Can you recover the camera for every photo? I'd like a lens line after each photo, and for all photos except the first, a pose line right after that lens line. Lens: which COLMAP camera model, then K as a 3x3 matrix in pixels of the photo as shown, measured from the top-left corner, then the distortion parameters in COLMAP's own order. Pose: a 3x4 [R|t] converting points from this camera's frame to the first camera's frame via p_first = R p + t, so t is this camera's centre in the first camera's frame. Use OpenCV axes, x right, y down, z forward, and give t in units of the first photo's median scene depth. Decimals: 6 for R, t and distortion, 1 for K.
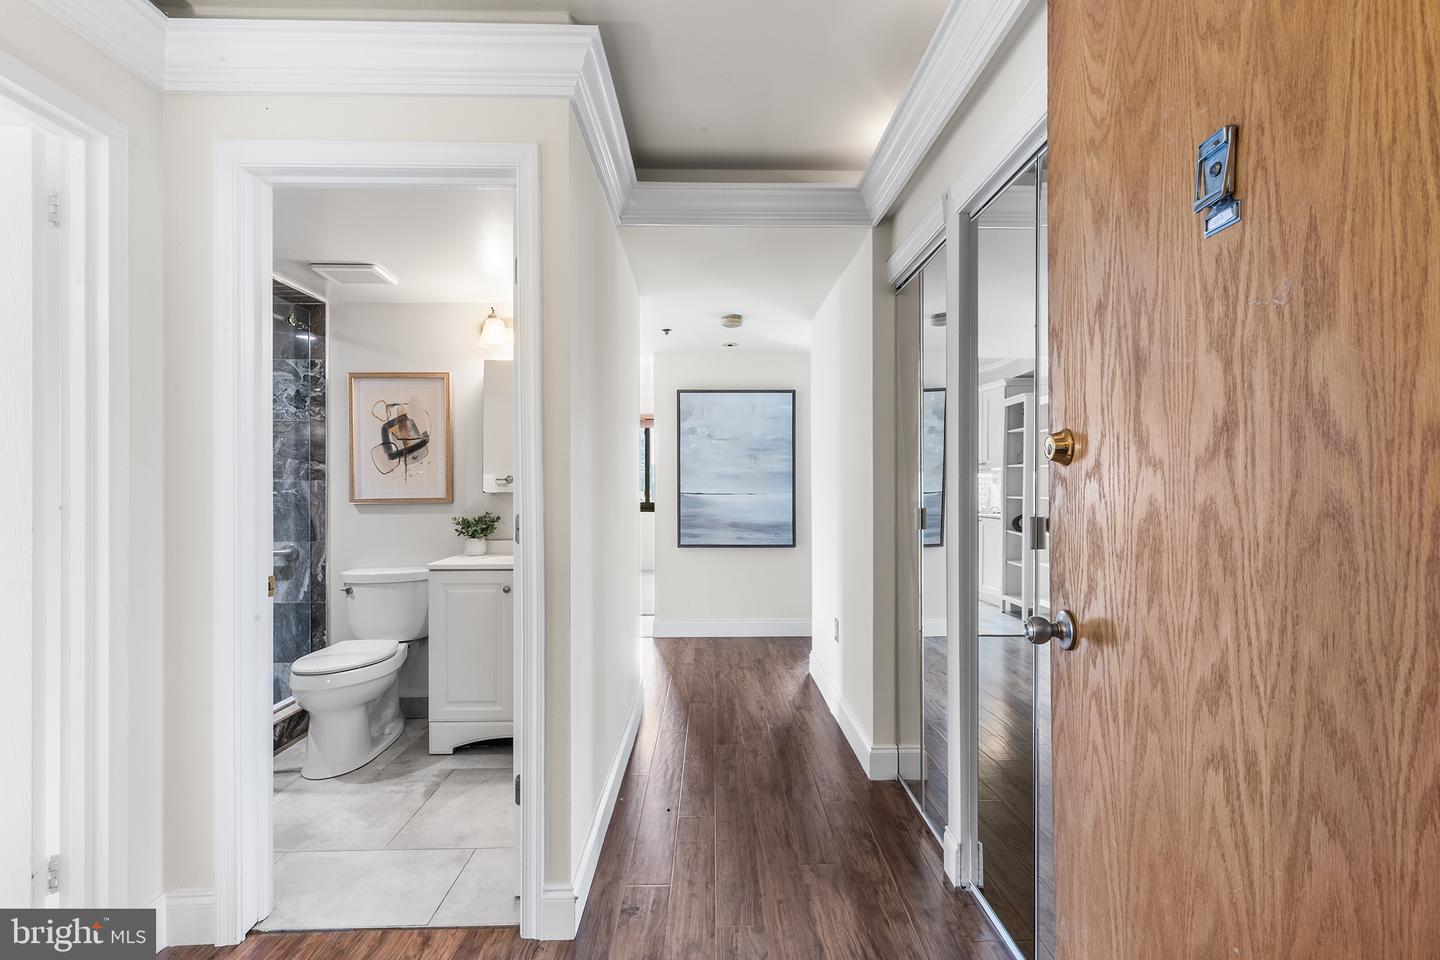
lens RADIAL K [[648.0, 0, 716.1], [0, 648.0, 478.8], [0, 0, 1]] dist [0.001791, -0.001049]
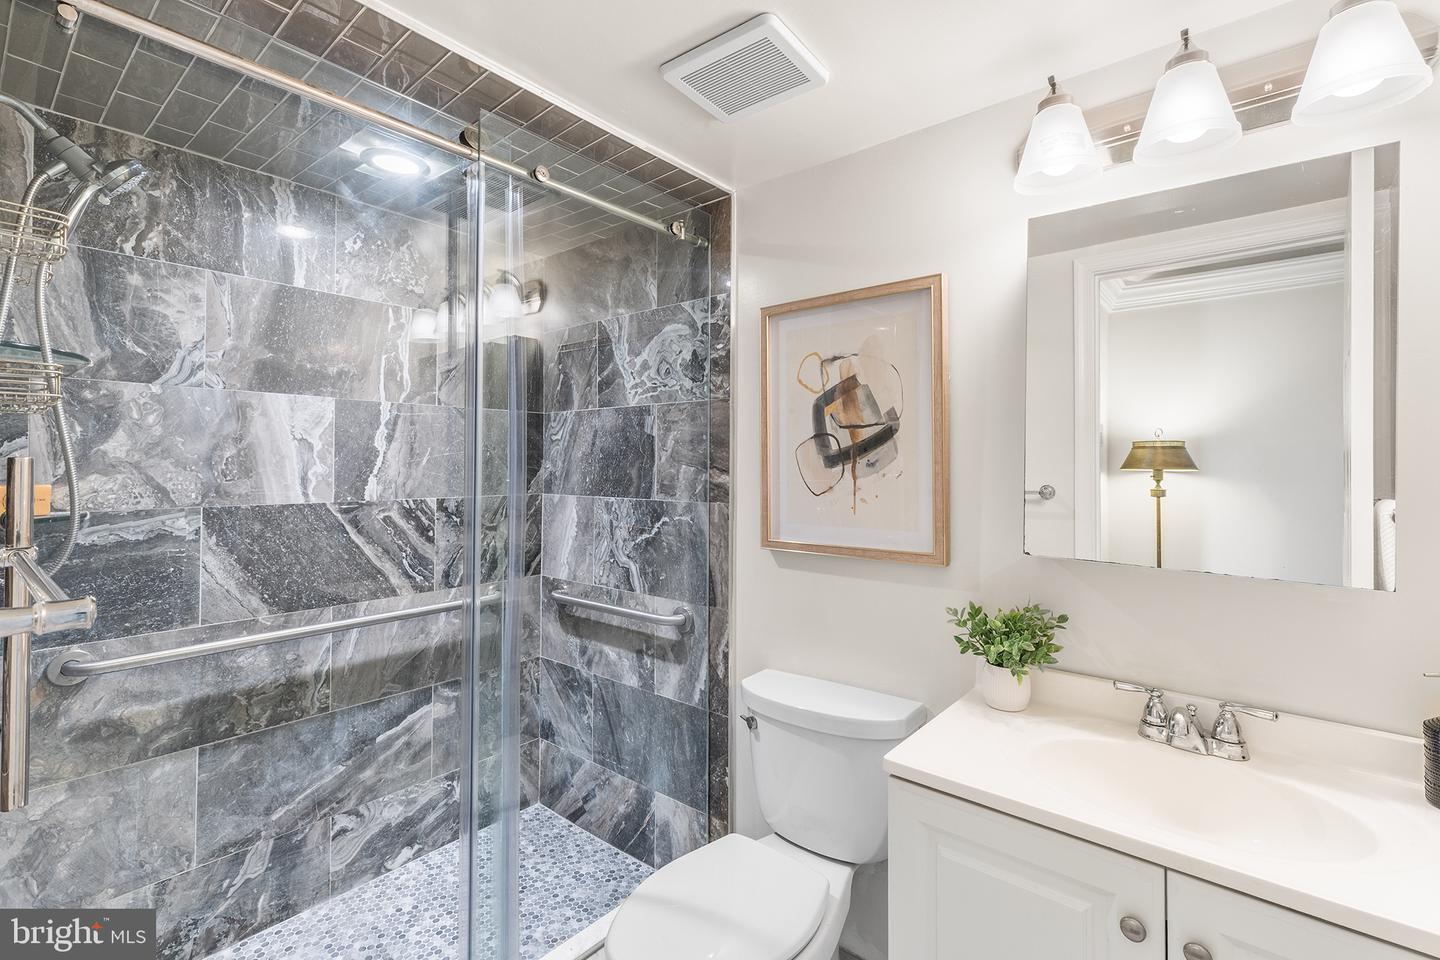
lens RADIAL K [[648.0, 0, 719.2], [0, 648.0, 464.1], [0, 0, 1]] dist [0.001791, -0.001049]
pose [[0.755401, 0.004418, -0.655248, -0.234039], [0.000056, 0.999977, 0.006807, -0.035736], [0.655263, -0.005179, 0.755383, 0.561492]]
